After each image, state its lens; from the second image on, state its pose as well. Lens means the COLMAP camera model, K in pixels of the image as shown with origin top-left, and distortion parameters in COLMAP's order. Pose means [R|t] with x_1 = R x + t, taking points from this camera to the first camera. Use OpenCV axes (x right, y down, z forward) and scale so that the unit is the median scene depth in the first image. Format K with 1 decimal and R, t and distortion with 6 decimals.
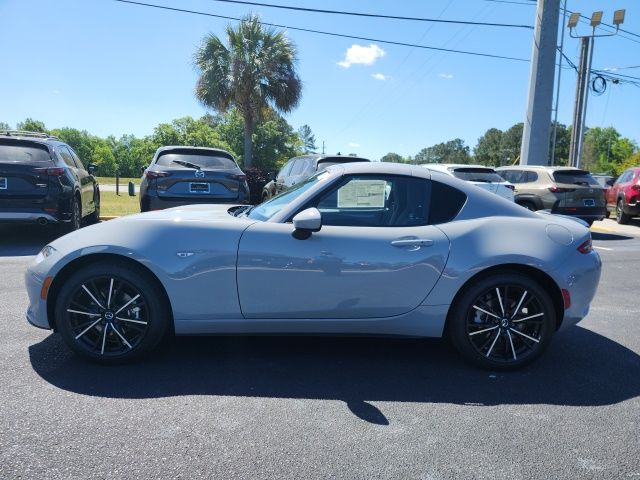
lens RADIAL K [[483.4, 0, 320.0], [0, 483.4, 240.0], [0, 0, 1]] dist [-0.011534, -0.004689]
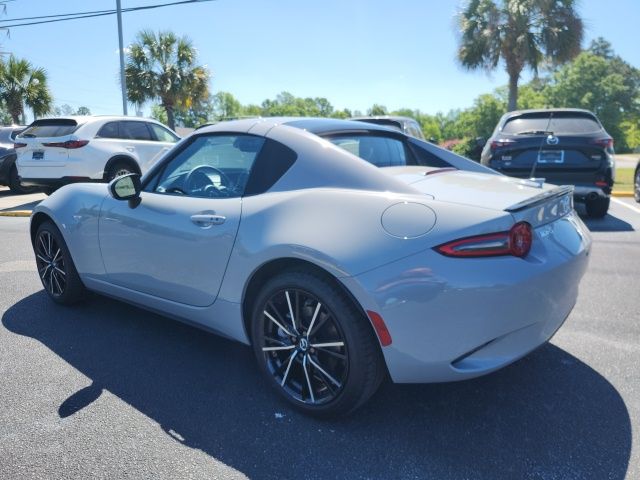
lens RADIAL K [[448.0, 0, 301.4], [0, 448.0, 240.2], [0, 0, 1]] dist [0.083599, -0.087416]
pose [[0.738971, 0.085309, -0.668314, 0.159745], [-0.040231, 0.995768, 0.082624, -0.005300], [0.672535, -0.034169, 0.739276, 0.108051]]
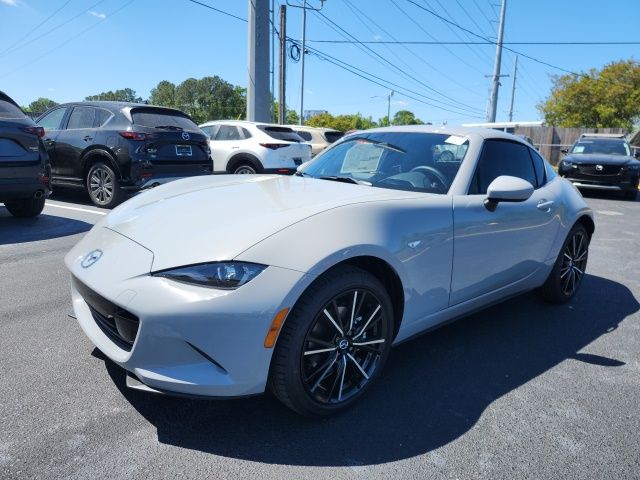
lens RADIAL K [[463.1, 0, 320.0], [0, 463.1, 240.0], [0, 0, 1]] dist [0.091724, -0.083533]
pose [[0.745573, -0.130846, 0.653453, -0.176565], [0.064478, 0.990099, 0.124688, -0.016006], [-0.663298, -0.050830, 0.746627, 0.104240]]
